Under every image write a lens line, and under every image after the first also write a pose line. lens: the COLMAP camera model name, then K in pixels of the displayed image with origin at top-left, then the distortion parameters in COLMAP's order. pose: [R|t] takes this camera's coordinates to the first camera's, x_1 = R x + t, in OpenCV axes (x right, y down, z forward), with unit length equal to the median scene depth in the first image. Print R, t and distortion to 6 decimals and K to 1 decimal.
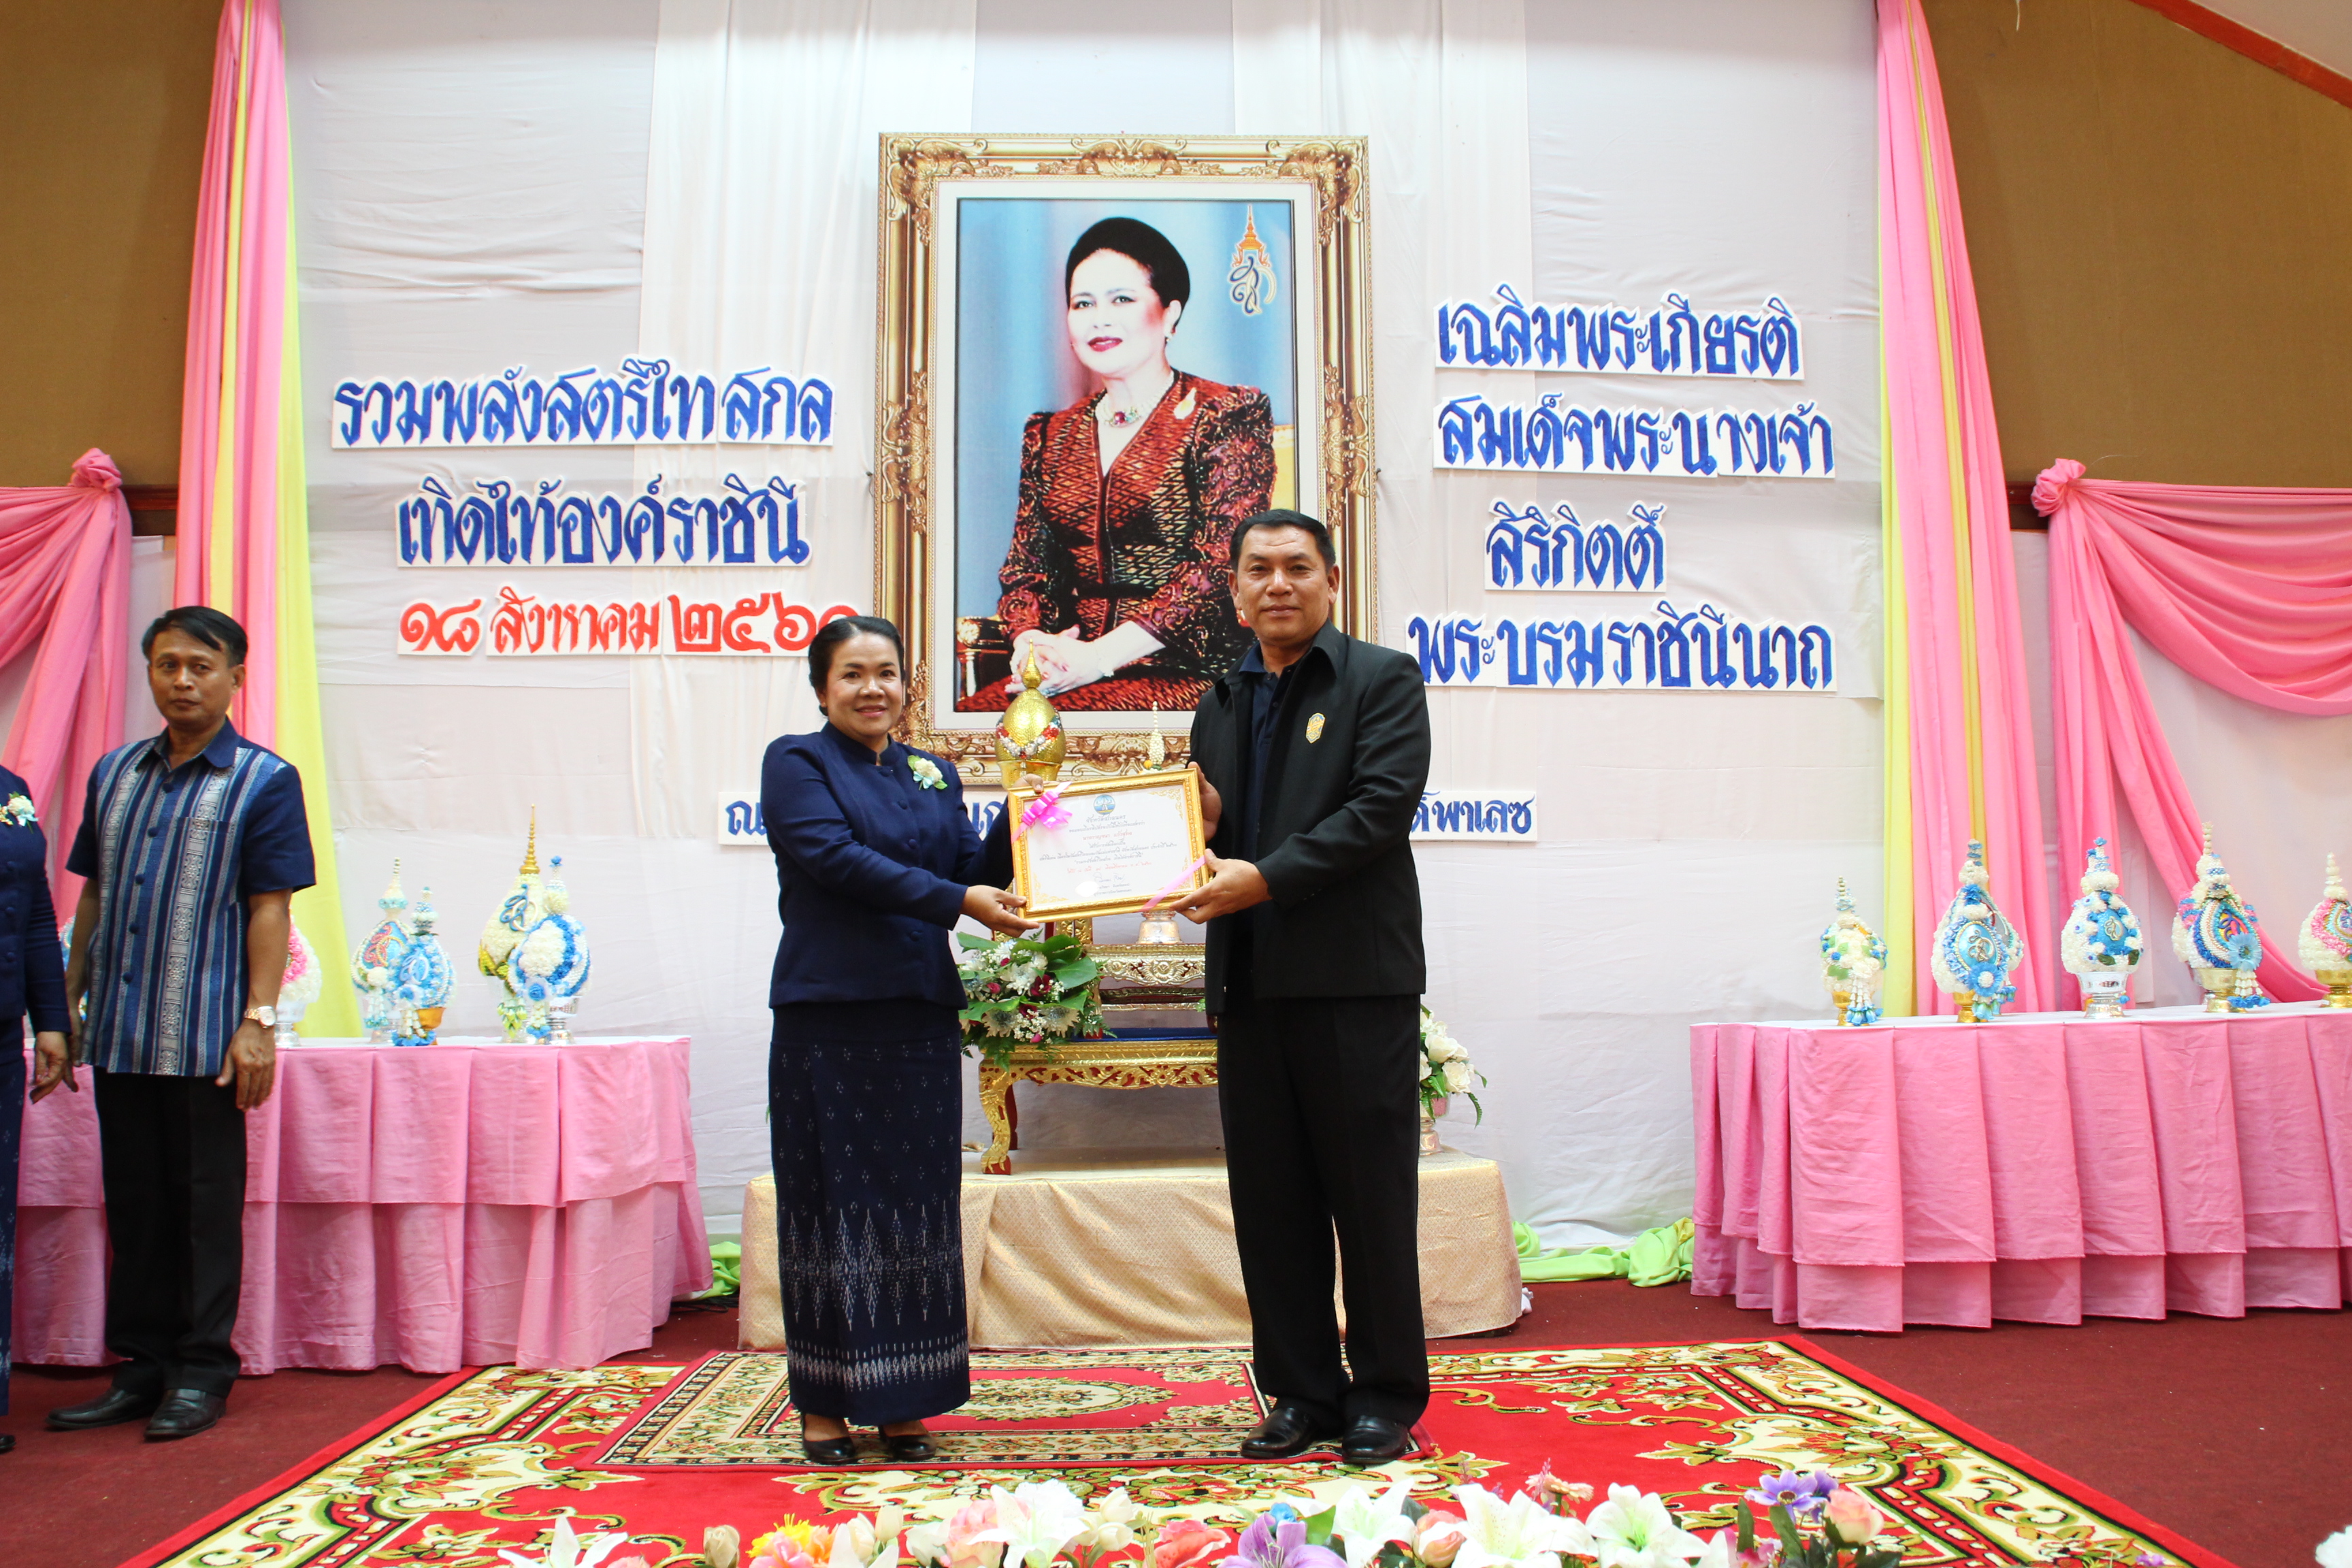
lens RADIAL K [[1919.2, 0, 1165.0], [0, 1919.2, 787.7], [0, 0, 1]] dist [-0.170418, 0.112024]
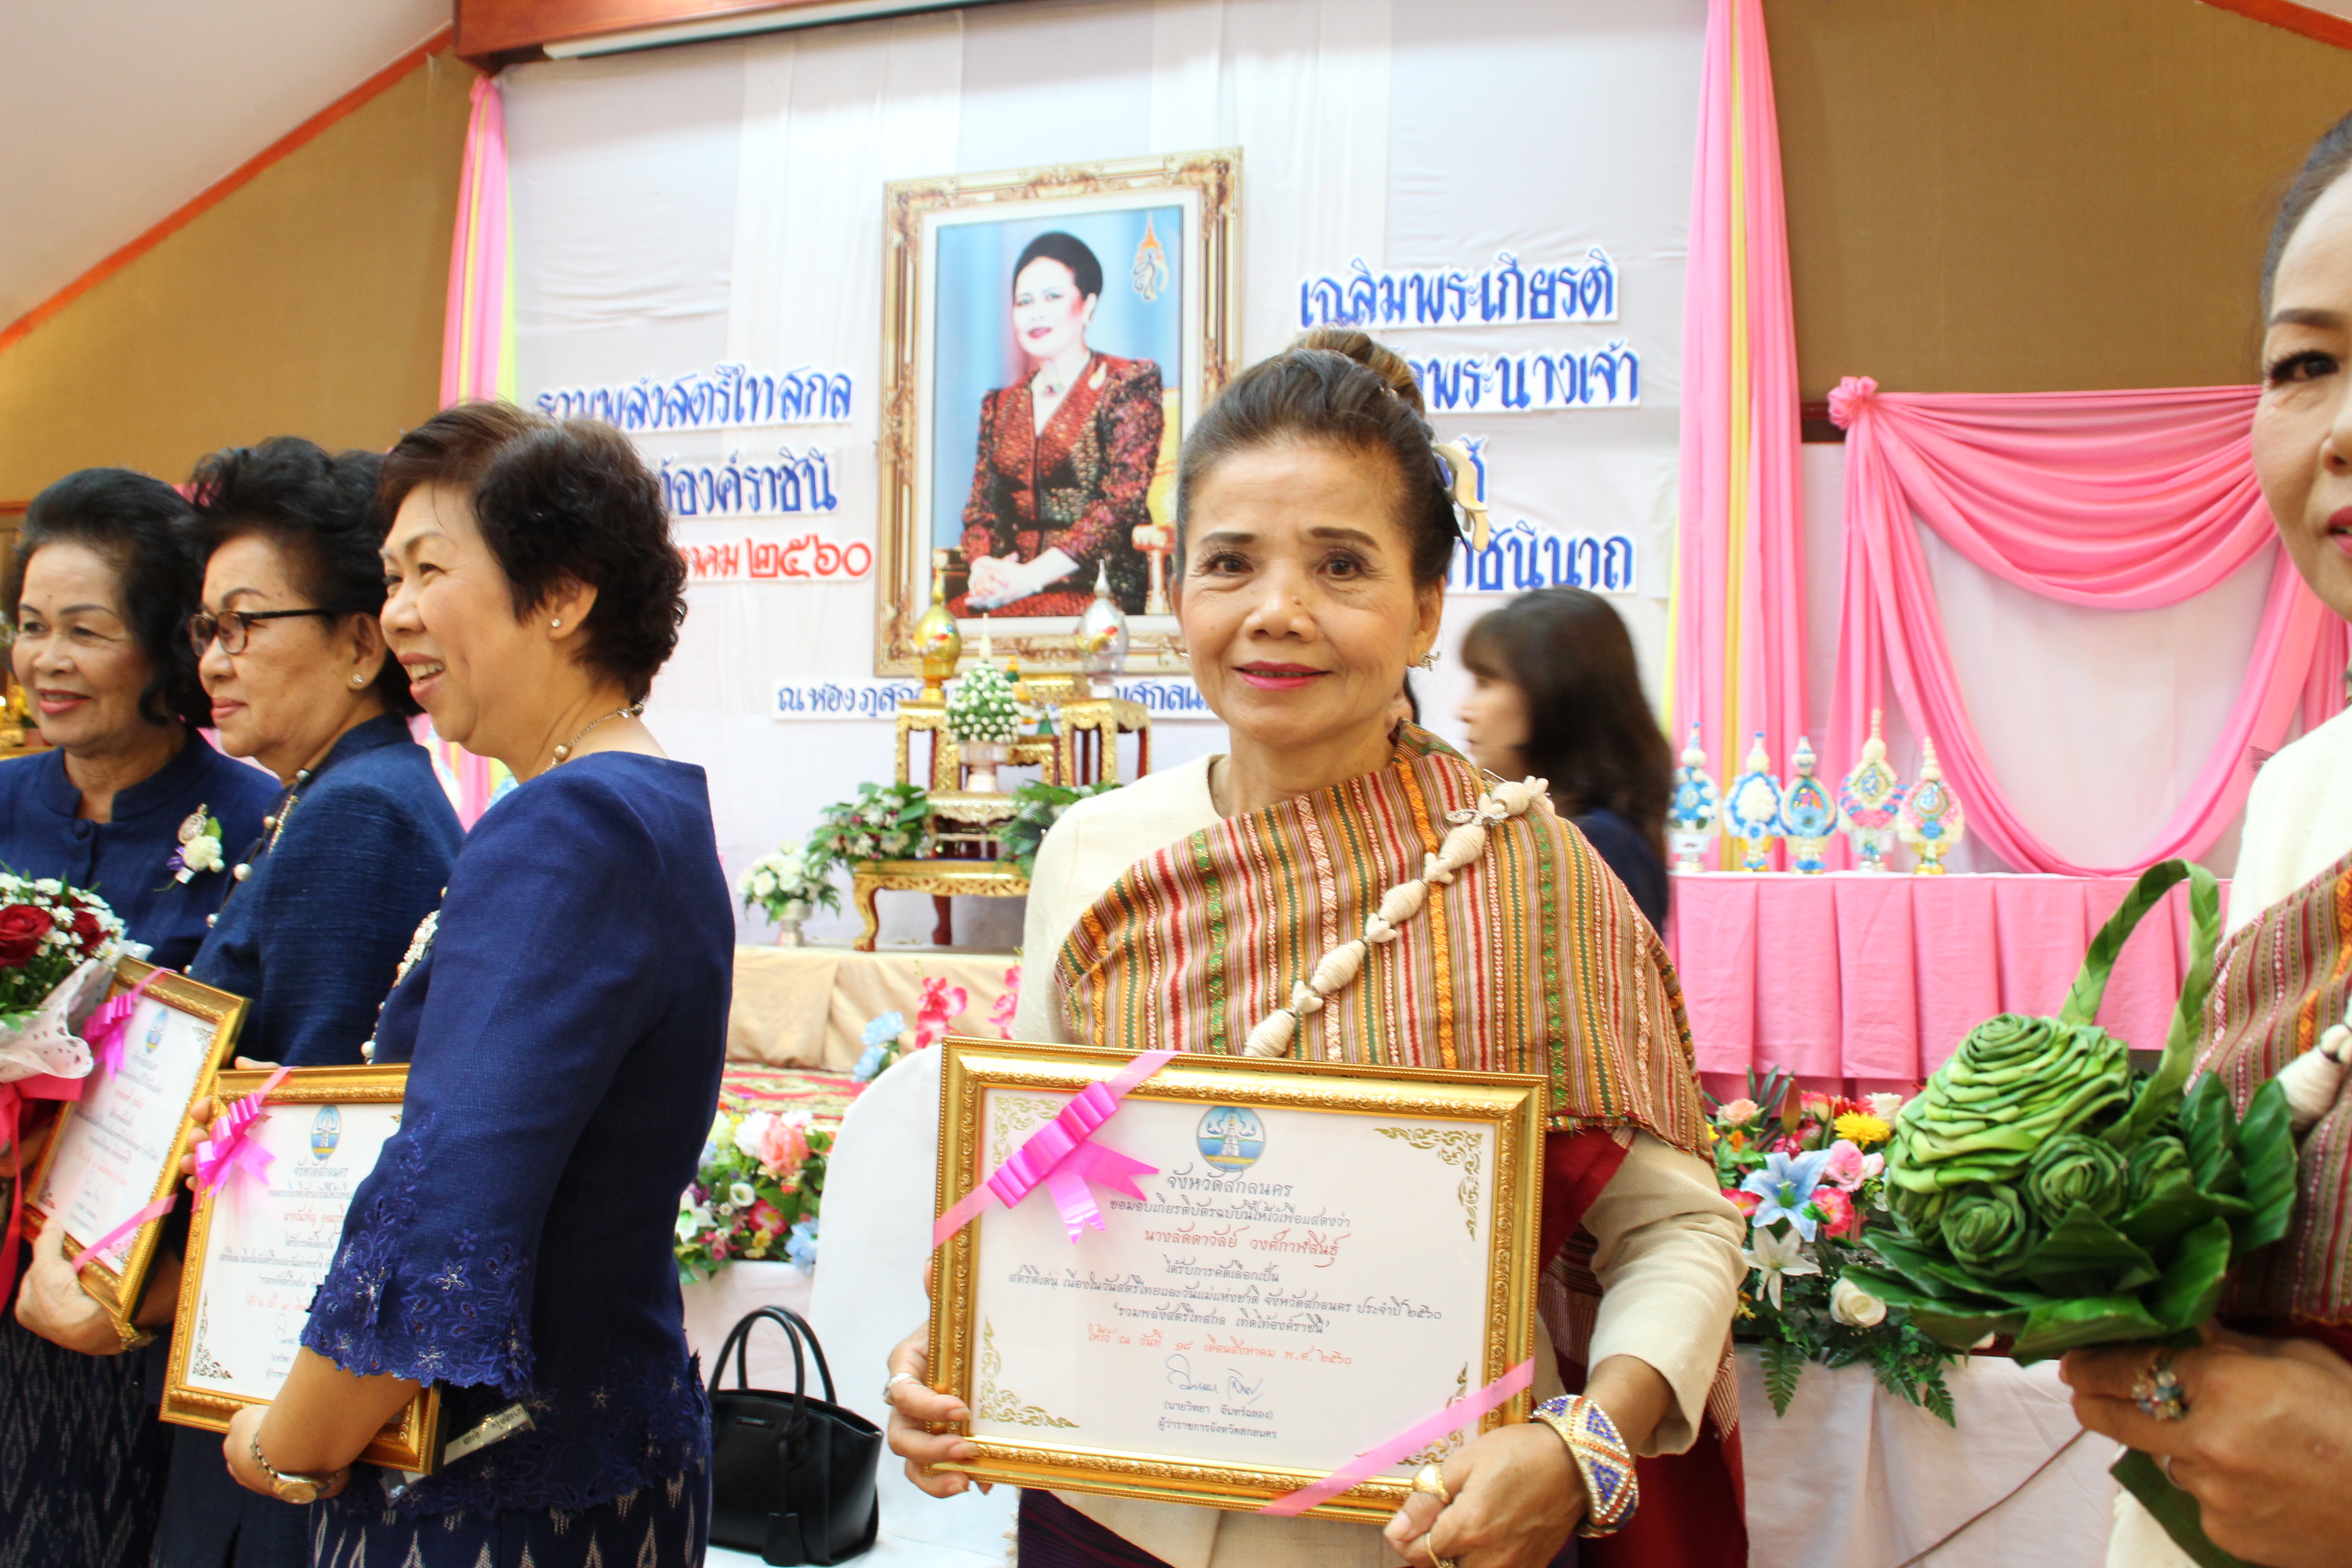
lens RADIAL K [[1956.6, 0, 1191.3], [0, 1956.6, 788.0], [0, 0, 1]] dist [-0.163449, 0.125184]
pose [[0.939131, 0.018920, -0.343037, 0.523079], [0.002011, 0.998163, 0.060559, -0.004462], [0.343552, -0.057563, 0.937368, -0.215289]]
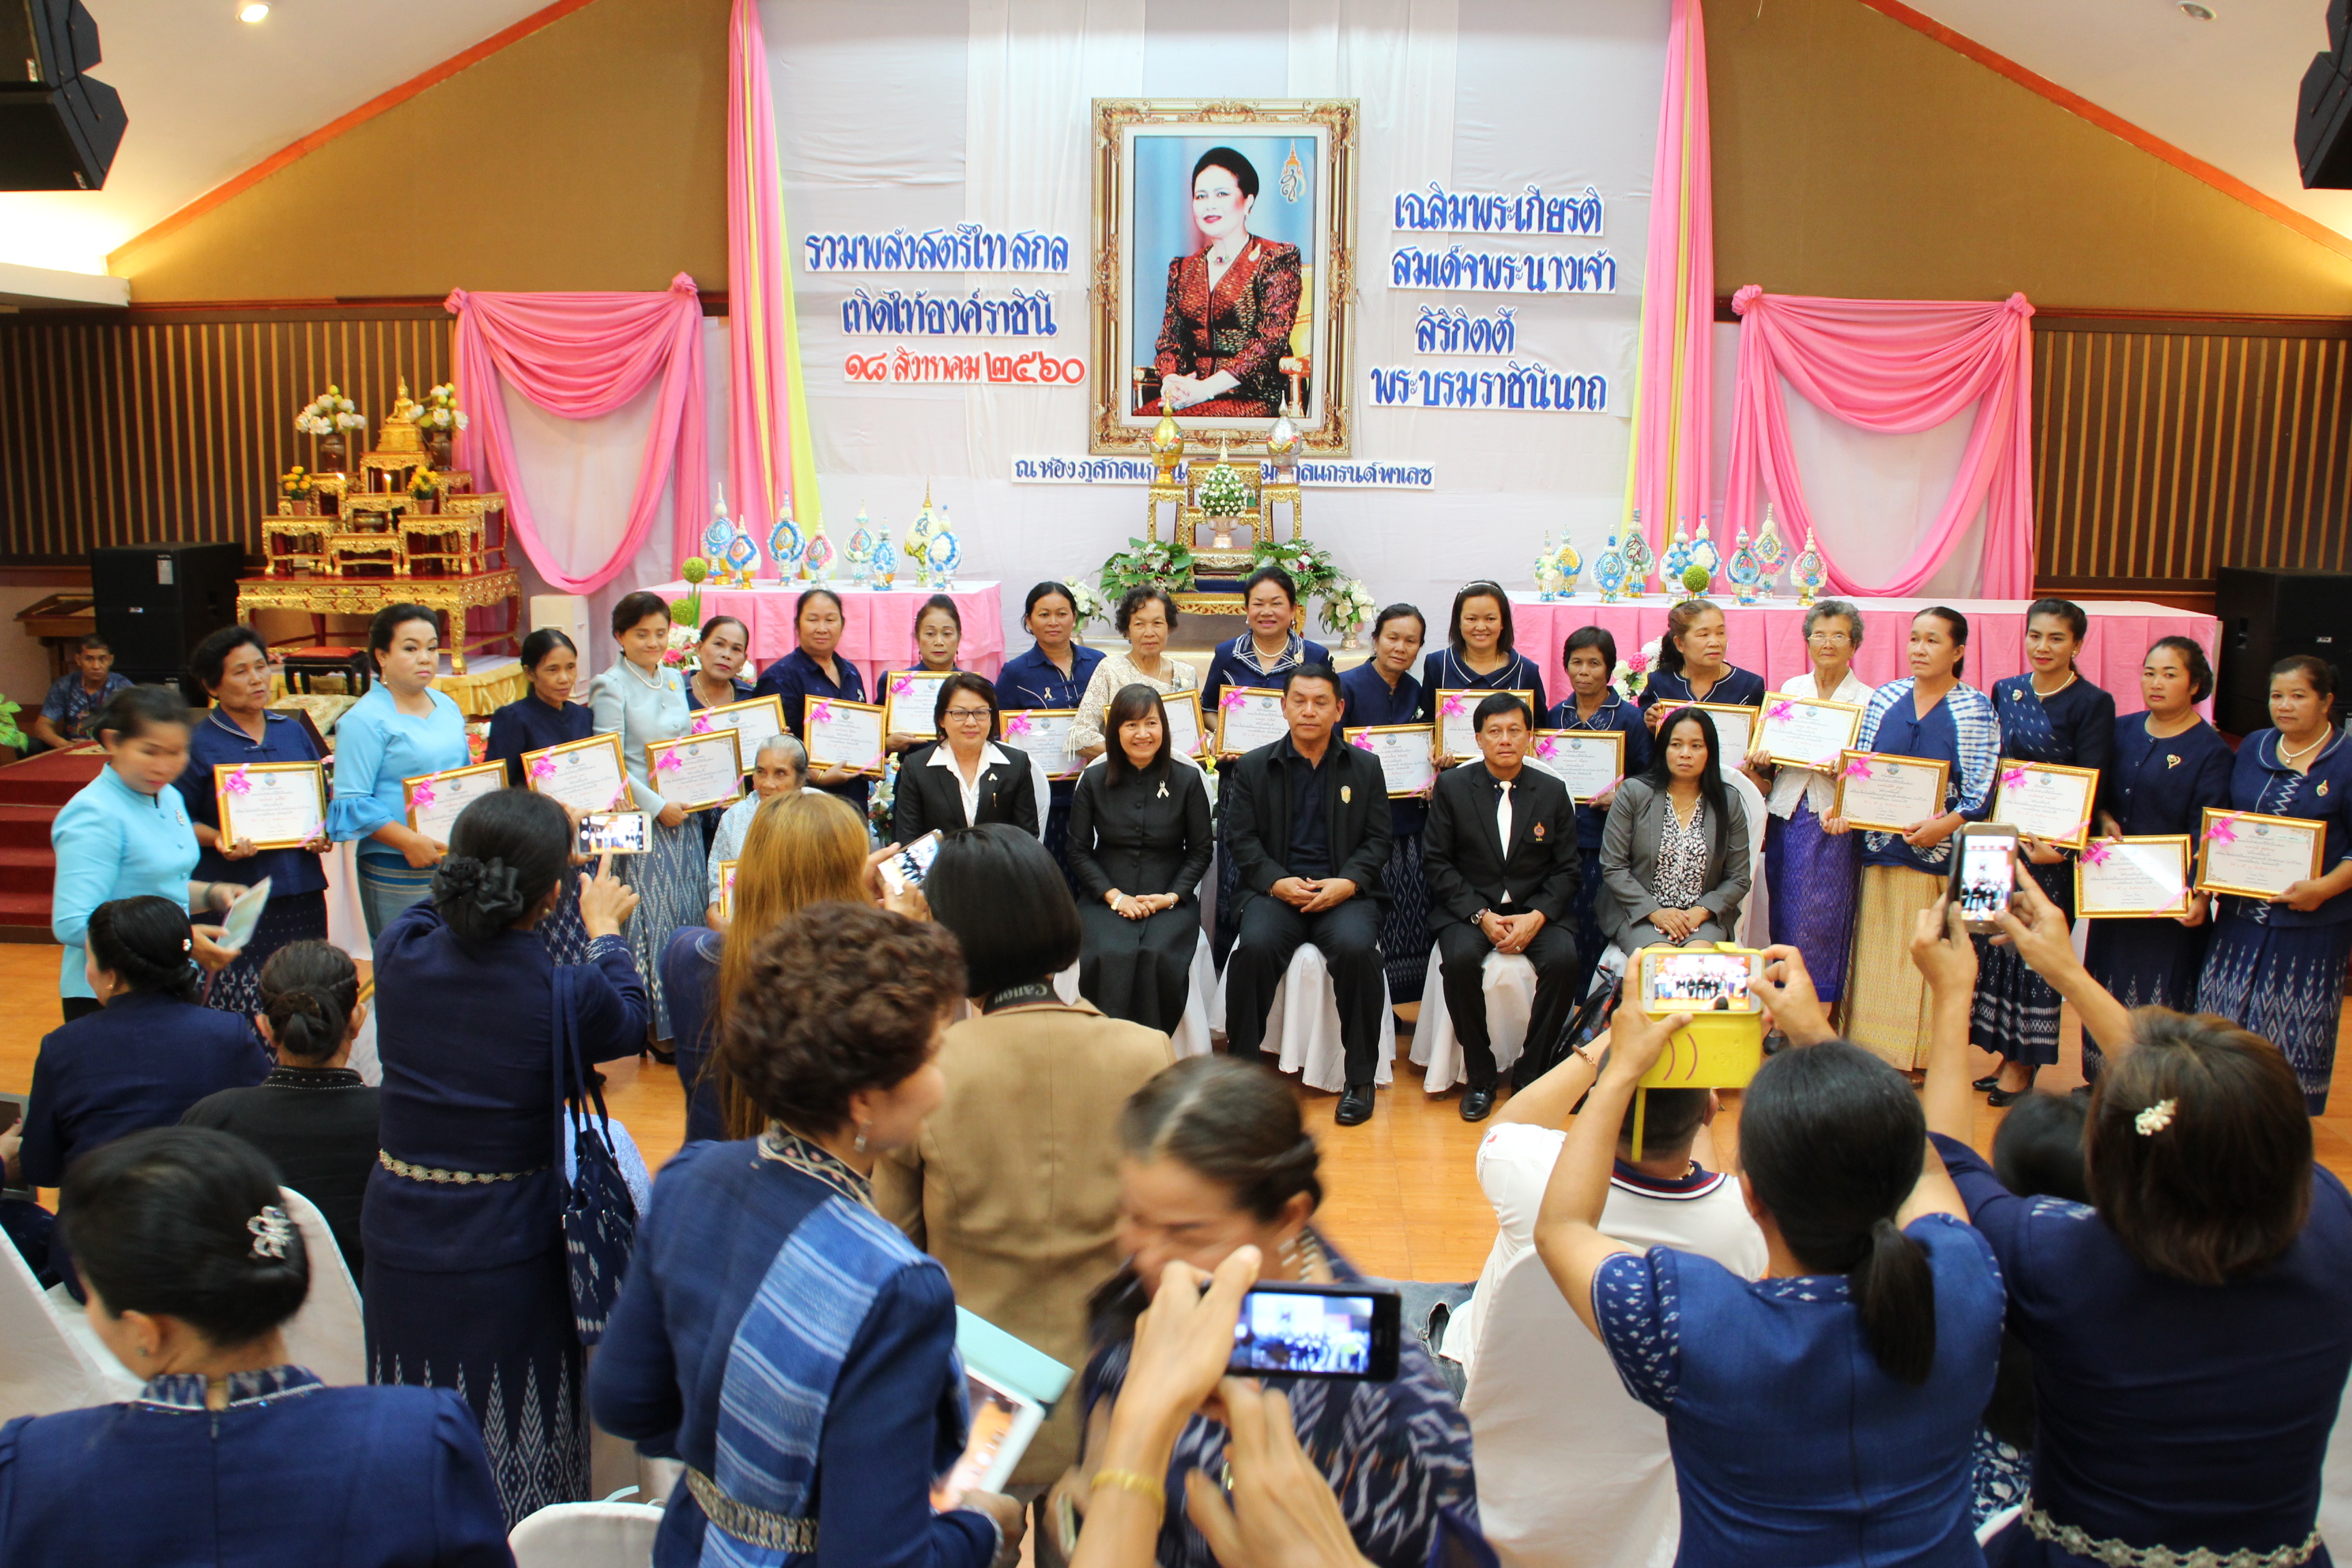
lens RADIAL K [[2020.8, 0, 1176.0], [0, 2020.8, 784.0], [0, 0, 1]] dist [-0.155526, 0.154293]
pose [[0.993515, 0.042245, -0.105558, 0.164129], [-0.012080, 0.962378, 0.271447, -0.232074], [0.113054, -0.268411, 0.956647, -1.036629]]
